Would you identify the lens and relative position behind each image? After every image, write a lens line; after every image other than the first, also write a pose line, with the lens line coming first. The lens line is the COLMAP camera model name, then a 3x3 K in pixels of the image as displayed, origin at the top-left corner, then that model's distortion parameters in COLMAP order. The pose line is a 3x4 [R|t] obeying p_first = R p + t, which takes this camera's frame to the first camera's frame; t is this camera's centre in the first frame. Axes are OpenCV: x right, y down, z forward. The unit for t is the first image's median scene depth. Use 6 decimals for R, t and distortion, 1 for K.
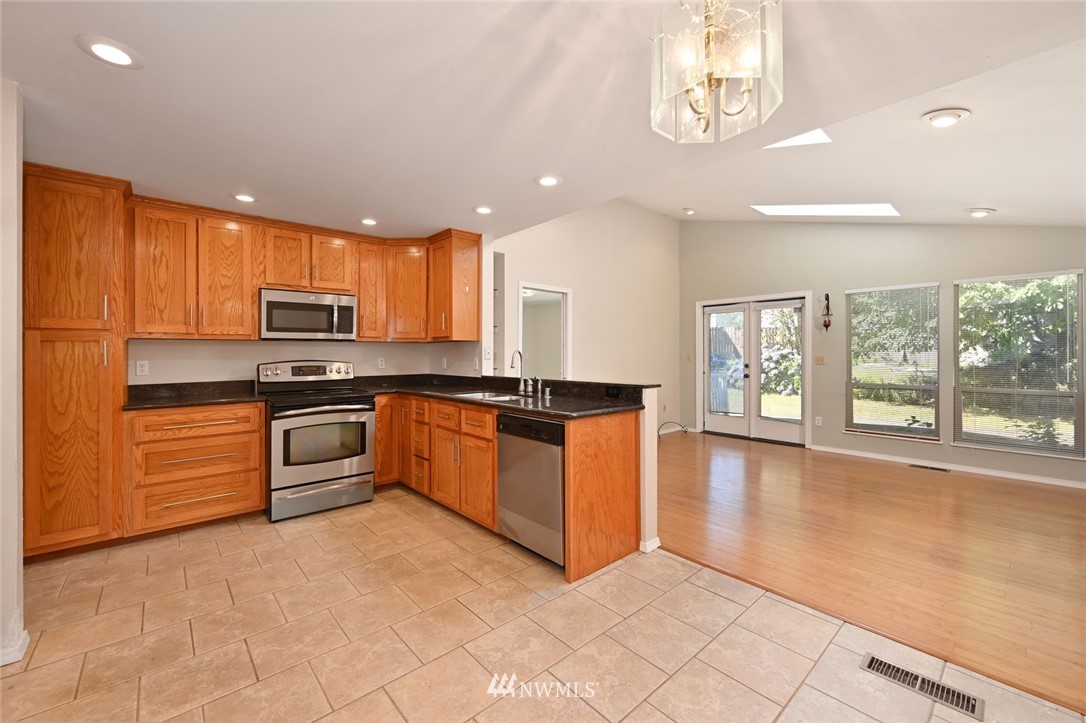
lens RADIAL K [[437.4, 0, 535.4], [0, 437.4, 351.1], [0, 0, 1]] dist [-0.001310, -0.000459]
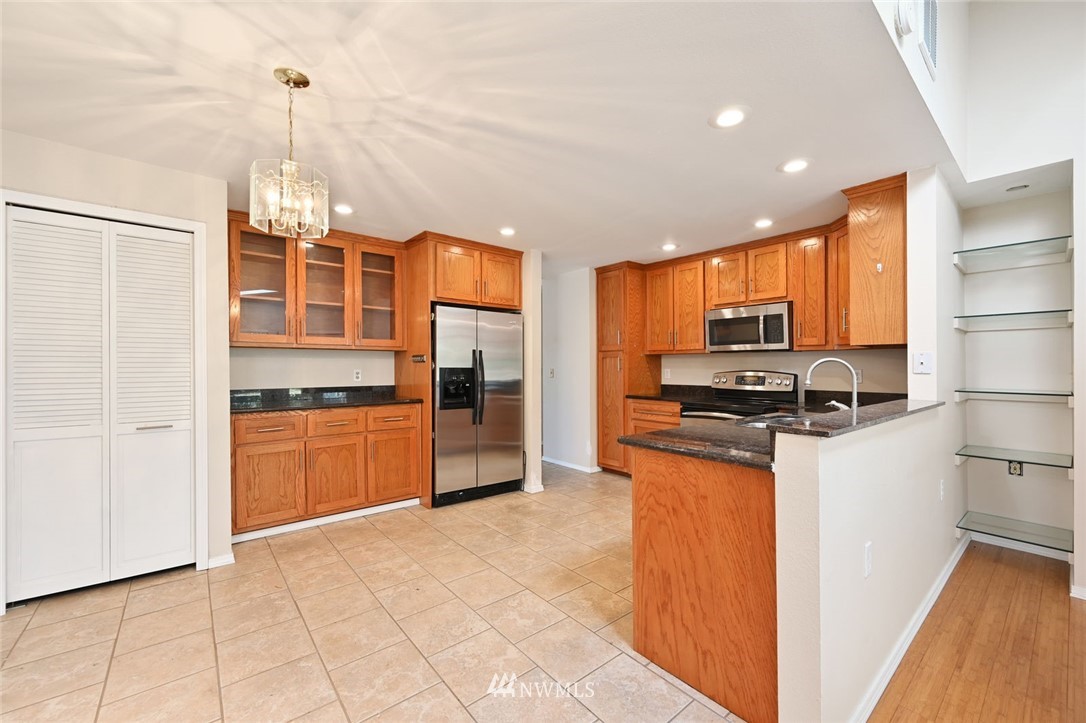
lens RADIAL K [[429.6, 0, 536.2], [0, 429.6, 365.1], [0, 0, 1]] dist [-0.002618, -0.000005]
pose [[-0.036571, 0.001255, -0.999330, 0.536123], [0.005782, 0.999983, 0.001044, 0.003706], [0.999314, -0.005739, -0.036578, 0.522458]]
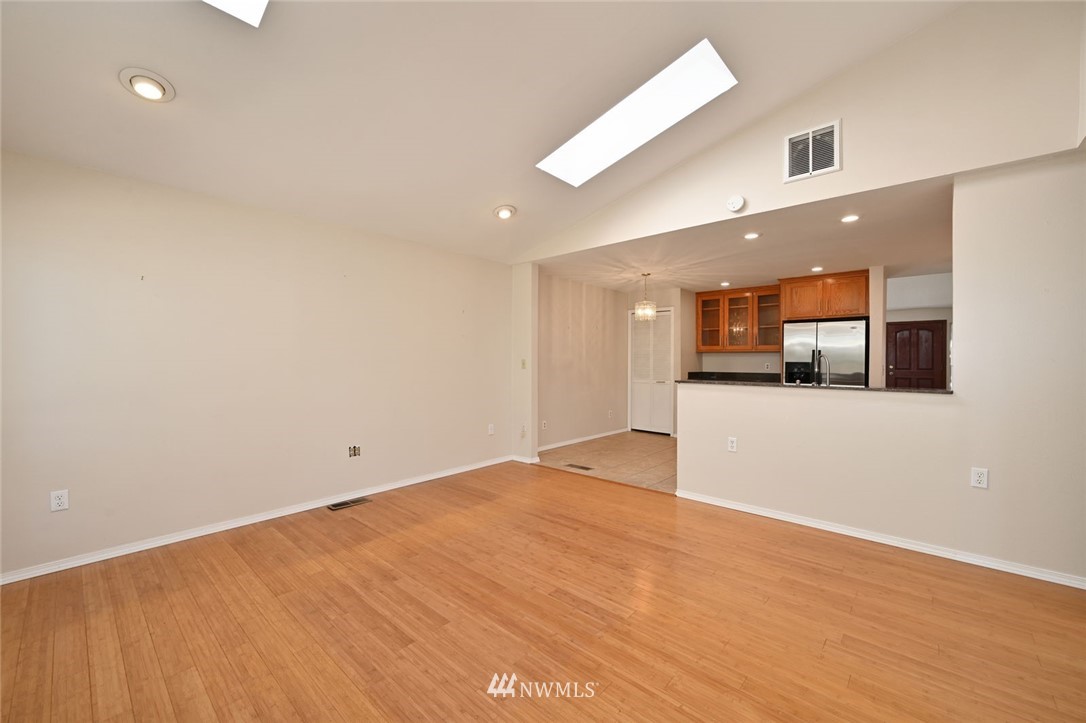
lens RADIAL K [[441.5, 0, 549.4], [0, 441.5, 361.5], [0, 0, 1]] dist [-0.000348, -0.000024]
pose [[-0.990805, -0.001943, -0.135282, 0.642894], [-0.001057, 0.999978, -0.006619, 0.019439], [0.135292, -0.006415, -0.990785, 1.781672]]
